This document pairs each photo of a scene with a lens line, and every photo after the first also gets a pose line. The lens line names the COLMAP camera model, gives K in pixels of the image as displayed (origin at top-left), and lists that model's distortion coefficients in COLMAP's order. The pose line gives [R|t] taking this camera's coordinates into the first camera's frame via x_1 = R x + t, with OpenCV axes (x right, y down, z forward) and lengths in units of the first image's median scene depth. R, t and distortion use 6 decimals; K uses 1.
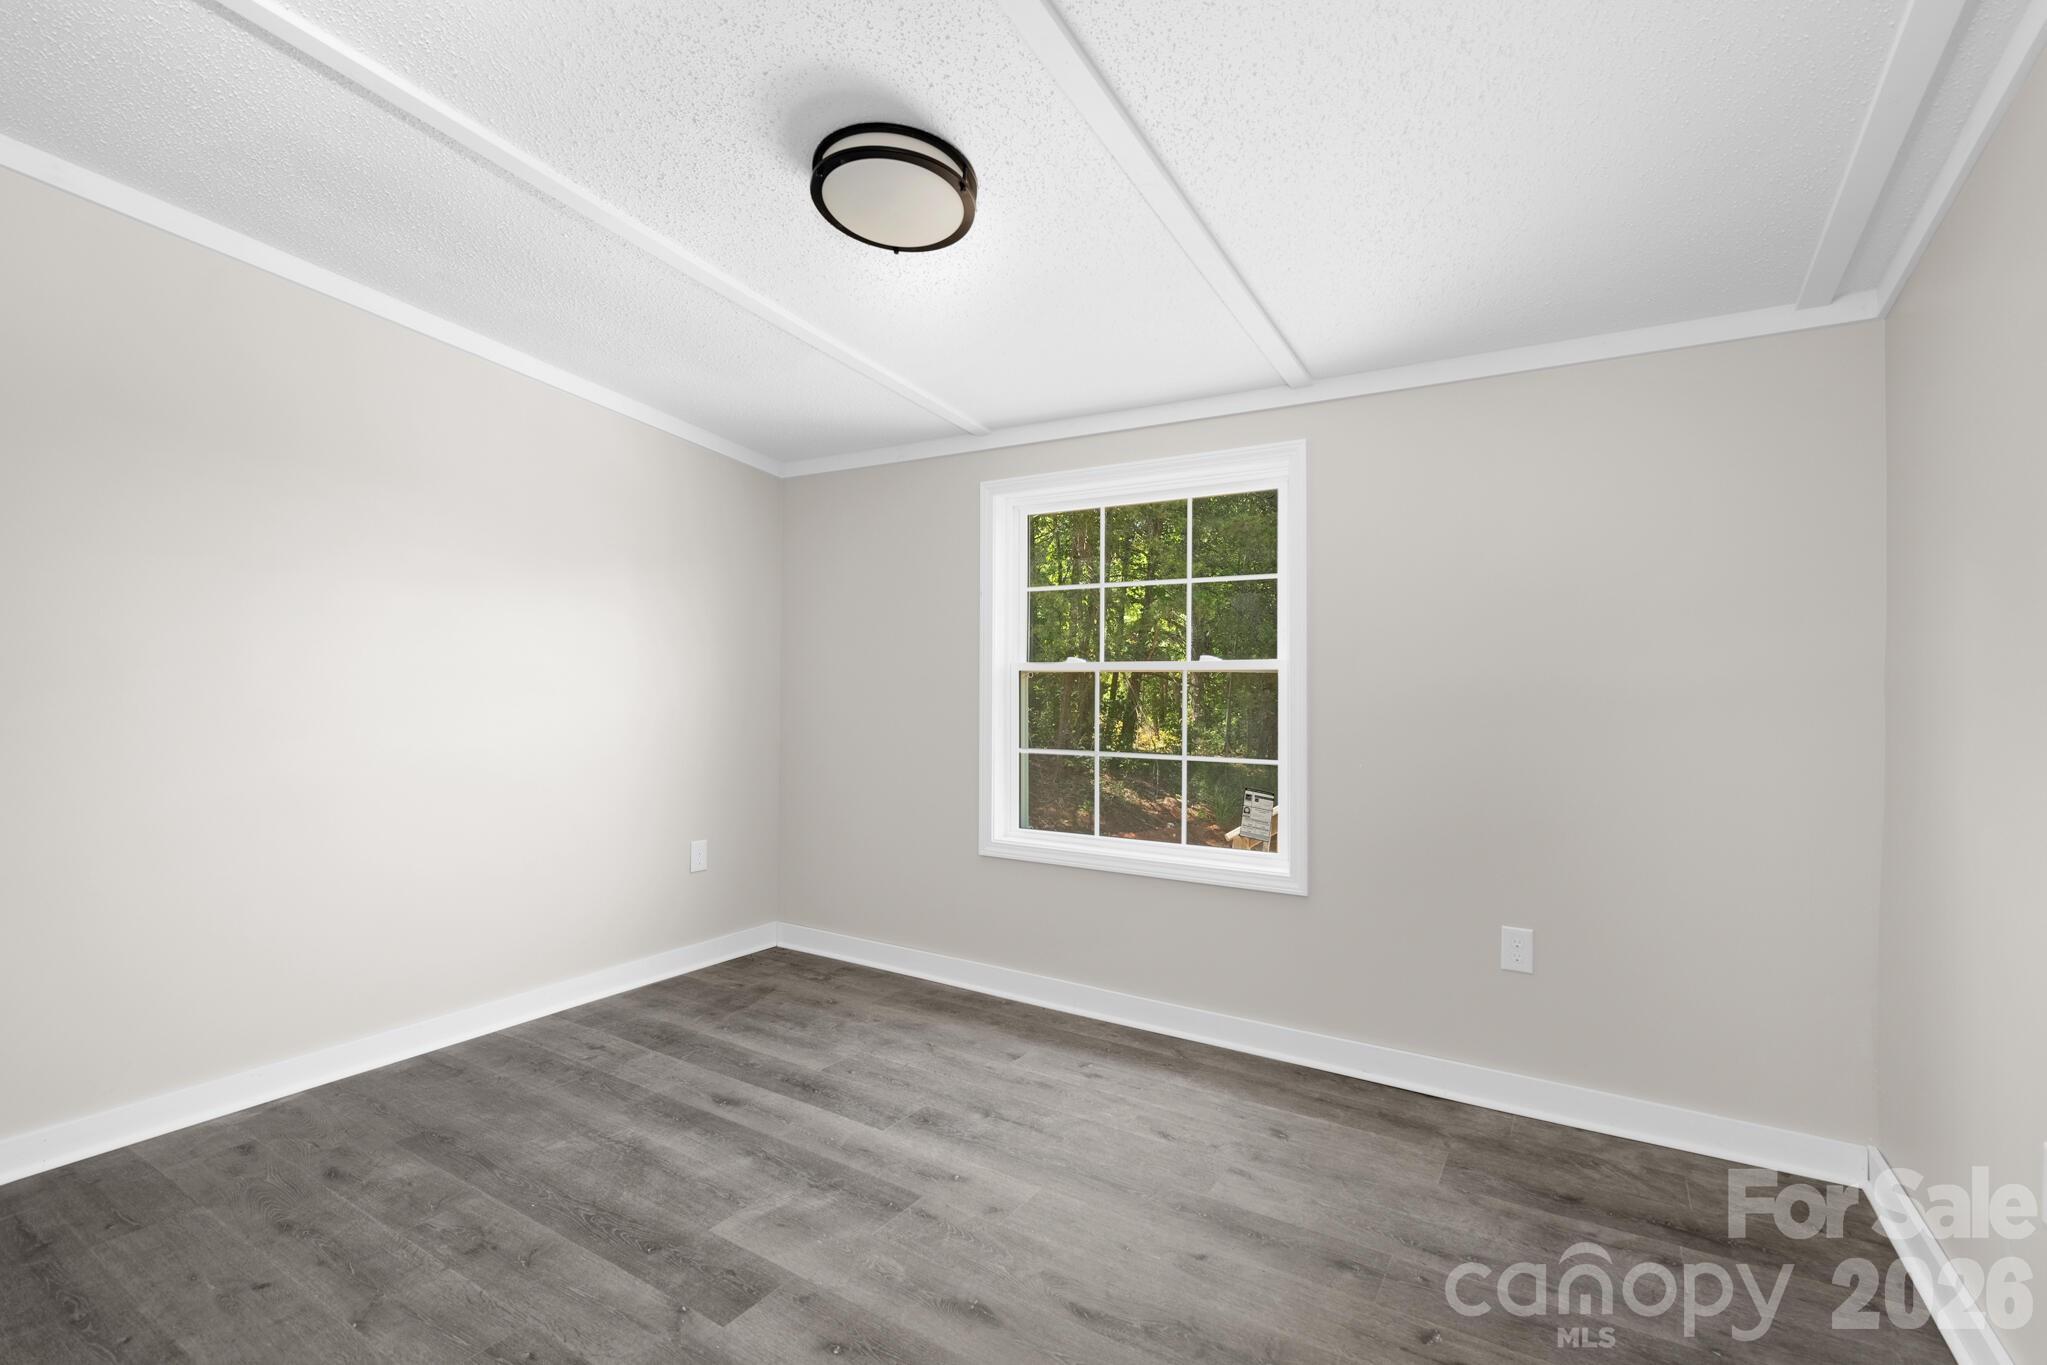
lens RADIAL K [[928.5, 0, 1037.0], [0, 928.5, 680.6], [0, 0, 1]] dist [-0.004358, 0.003420]
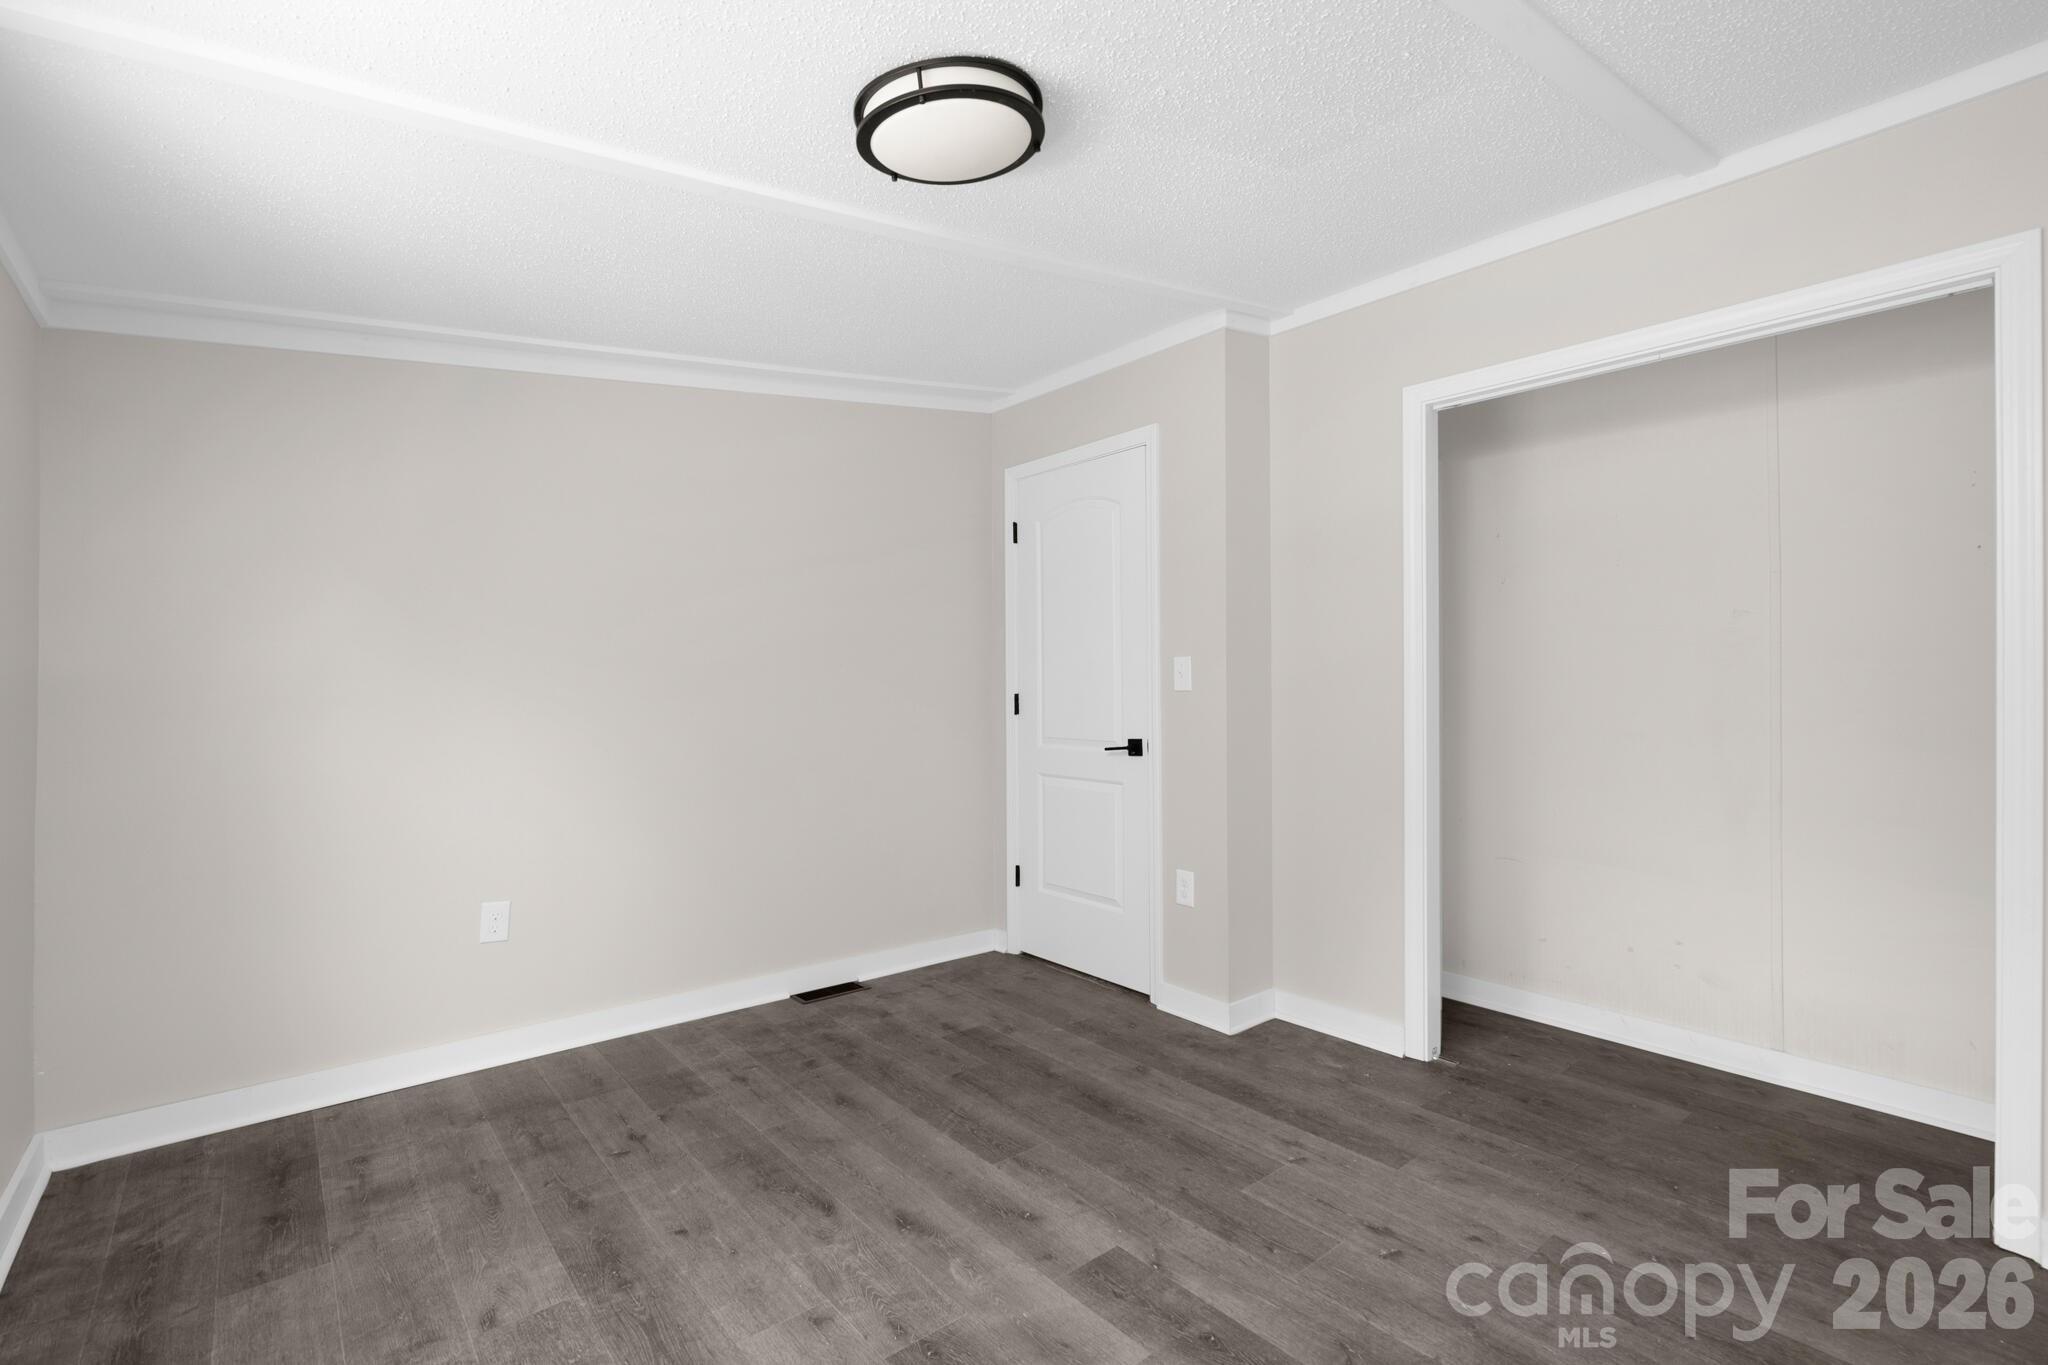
lens RADIAL K [[928.9, 0, 1024.4], [0, 928.9, 682.3], [0, 0, 1]] dist [-0.004358, 0.003420]
pose [[-0.944333, -0.005945, 0.328938, -0.543312], [-0.006770, 0.999976, -0.001365, 0.001160], [-0.328922, -0.003516, -0.944351, 1.914405]]
